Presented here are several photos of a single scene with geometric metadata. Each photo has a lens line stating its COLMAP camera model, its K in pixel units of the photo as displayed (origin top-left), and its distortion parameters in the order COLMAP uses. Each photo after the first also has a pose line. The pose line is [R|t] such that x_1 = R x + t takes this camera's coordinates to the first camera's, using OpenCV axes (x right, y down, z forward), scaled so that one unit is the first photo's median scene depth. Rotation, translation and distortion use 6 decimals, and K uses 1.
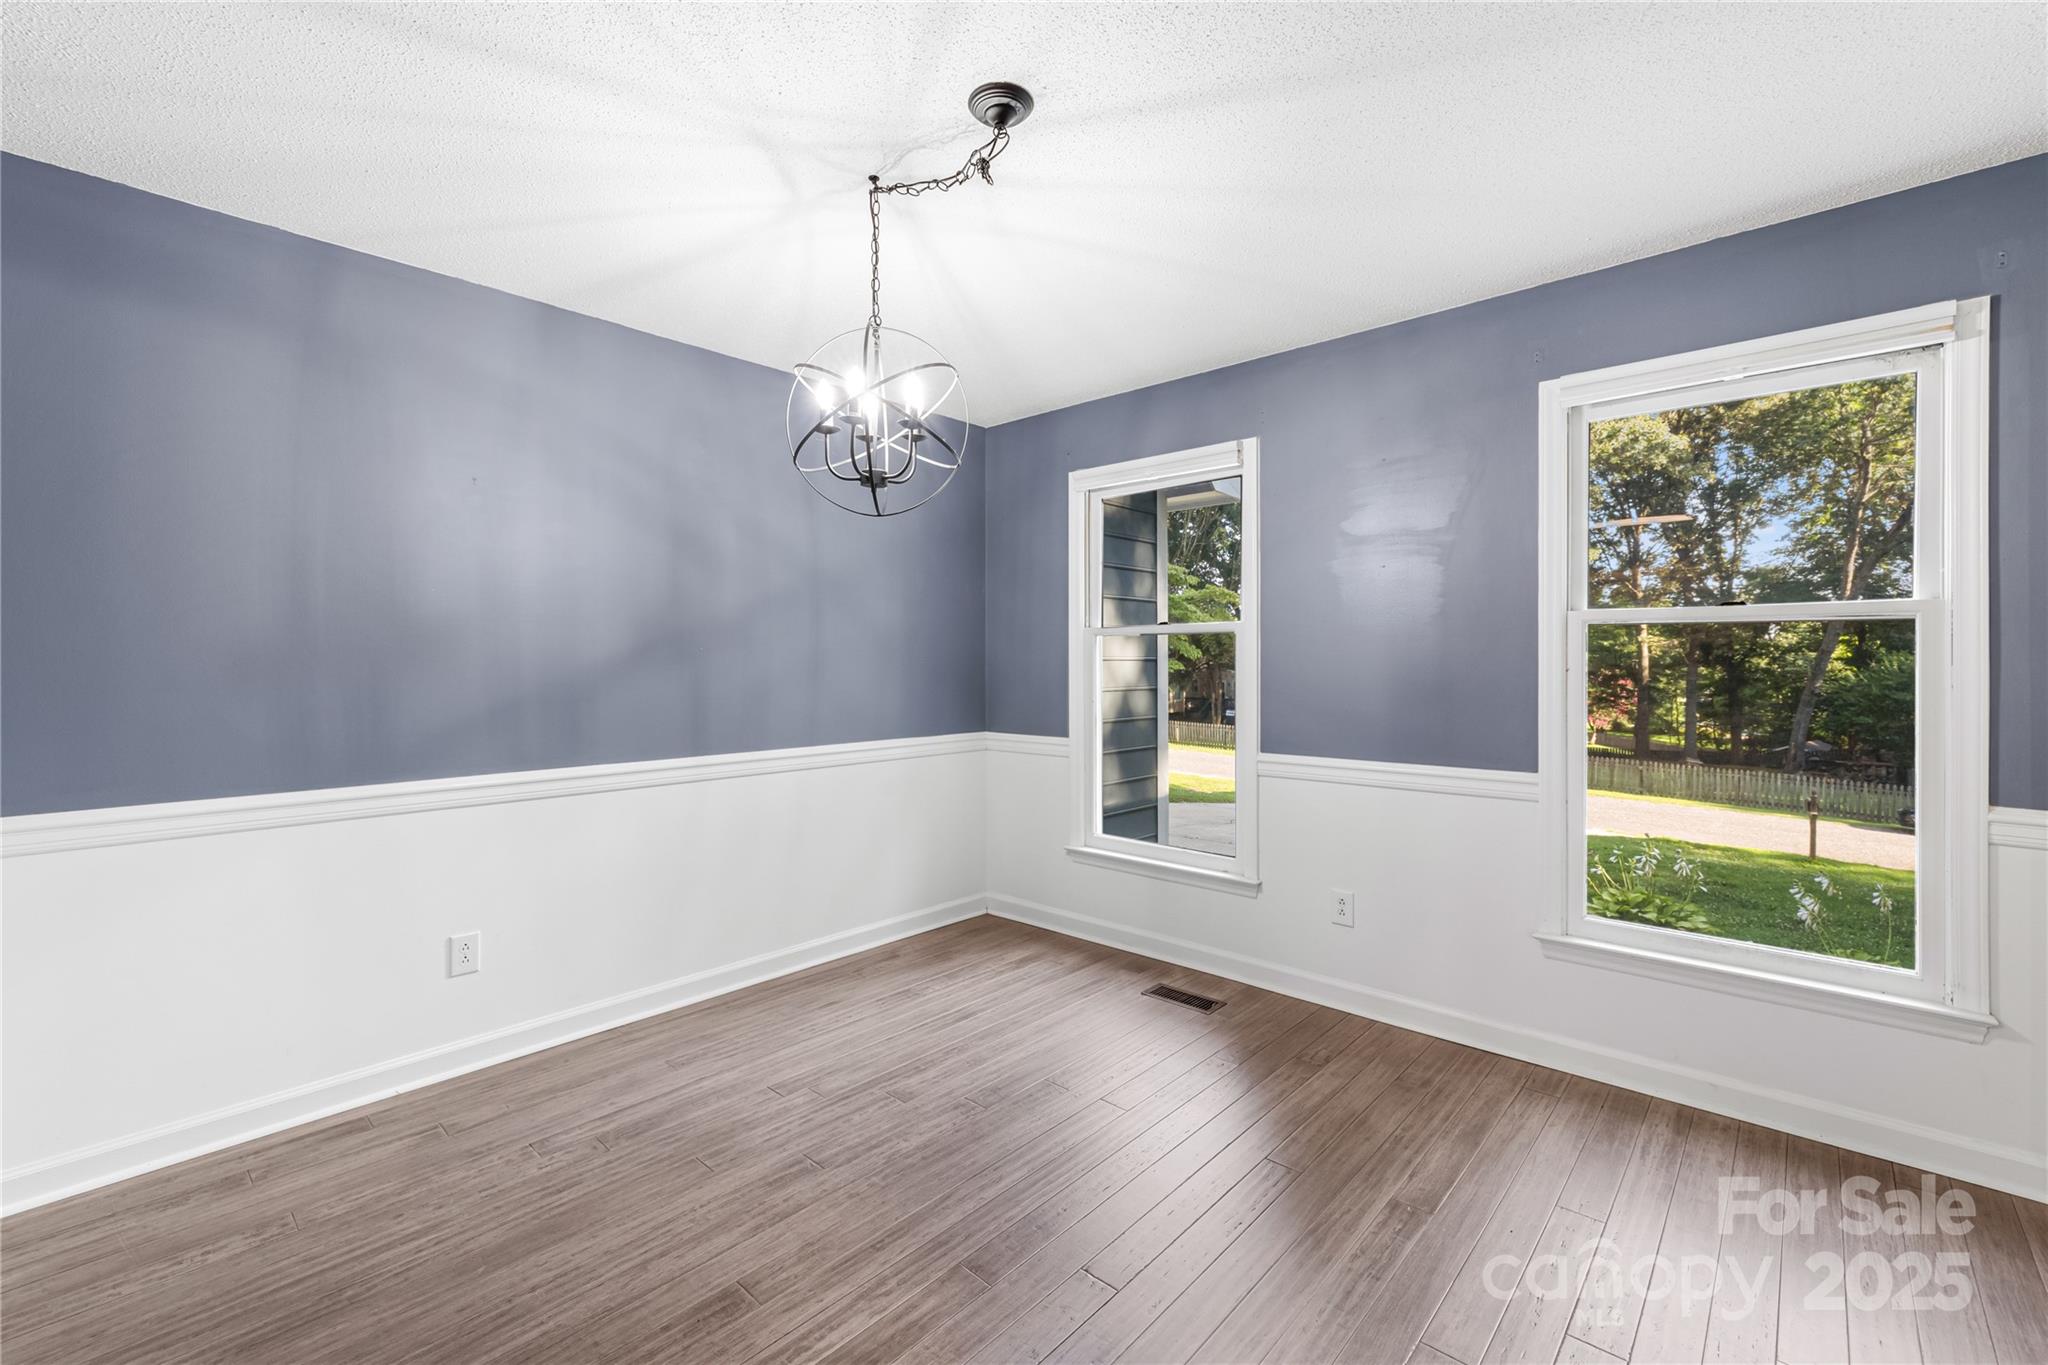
lens RADIAL K [[863.6, 0, 1009.1], [0, 863.6, 677.2], [0, 0, 1]] dist [0.001881, 0.000112]
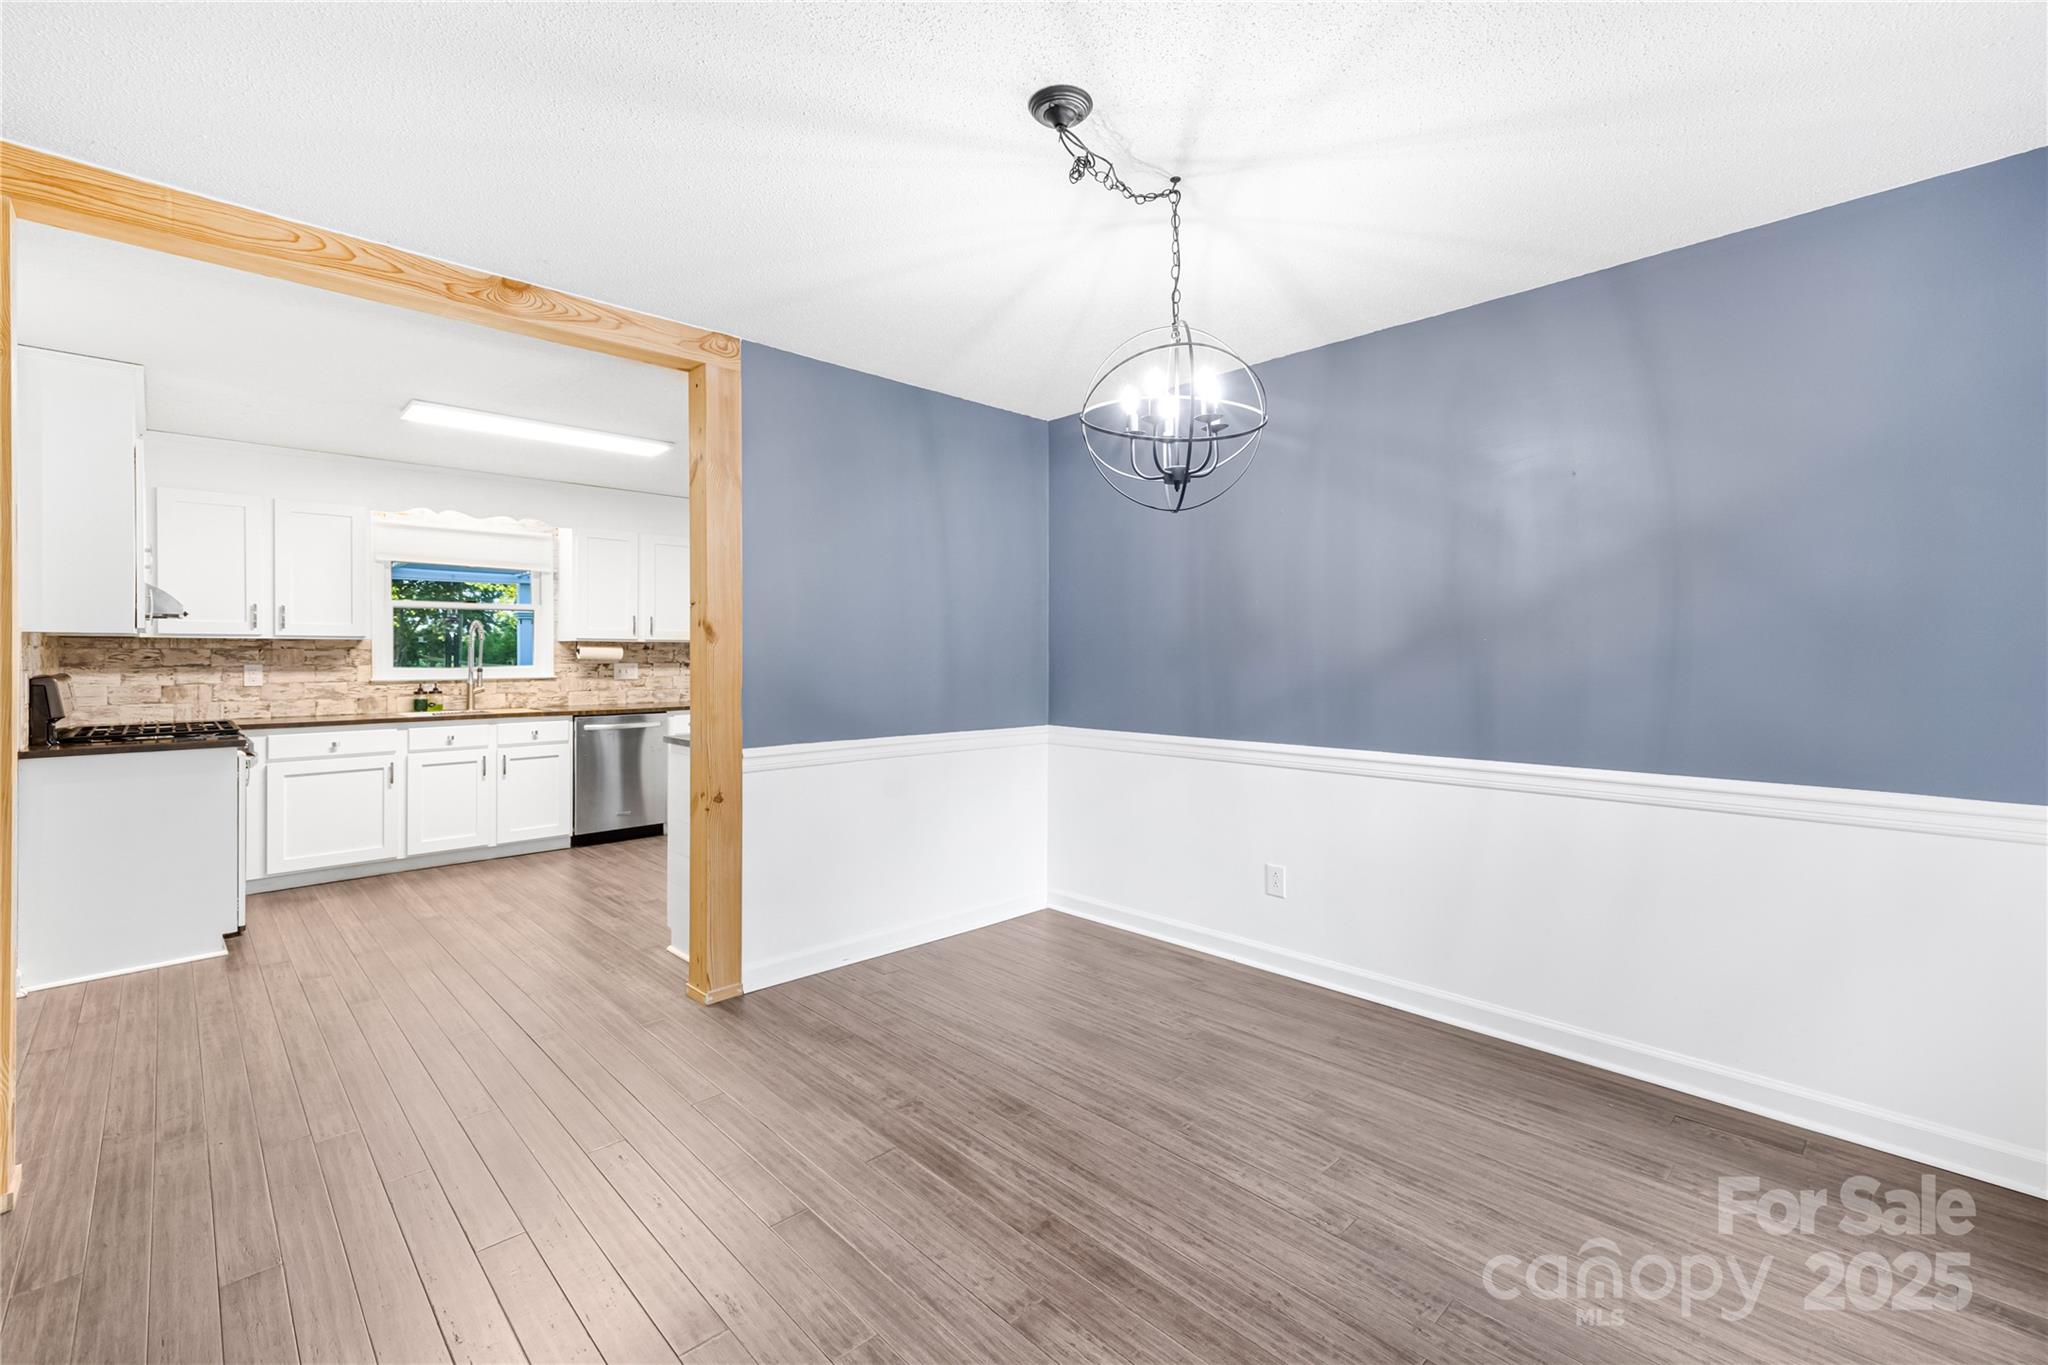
lens RADIAL K [[863.6, 0, 1009.3], [0, 863.6, 661.5], [0, 0, 1]] dist [0.001881, 0.000112]
pose [[-0.056364, 0.010097, -0.998359, 0.783225], [-0.020433, 0.999728, 0.011265, -0.016757], [0.998201, 0.021035, -0.056142, 0.765317]]
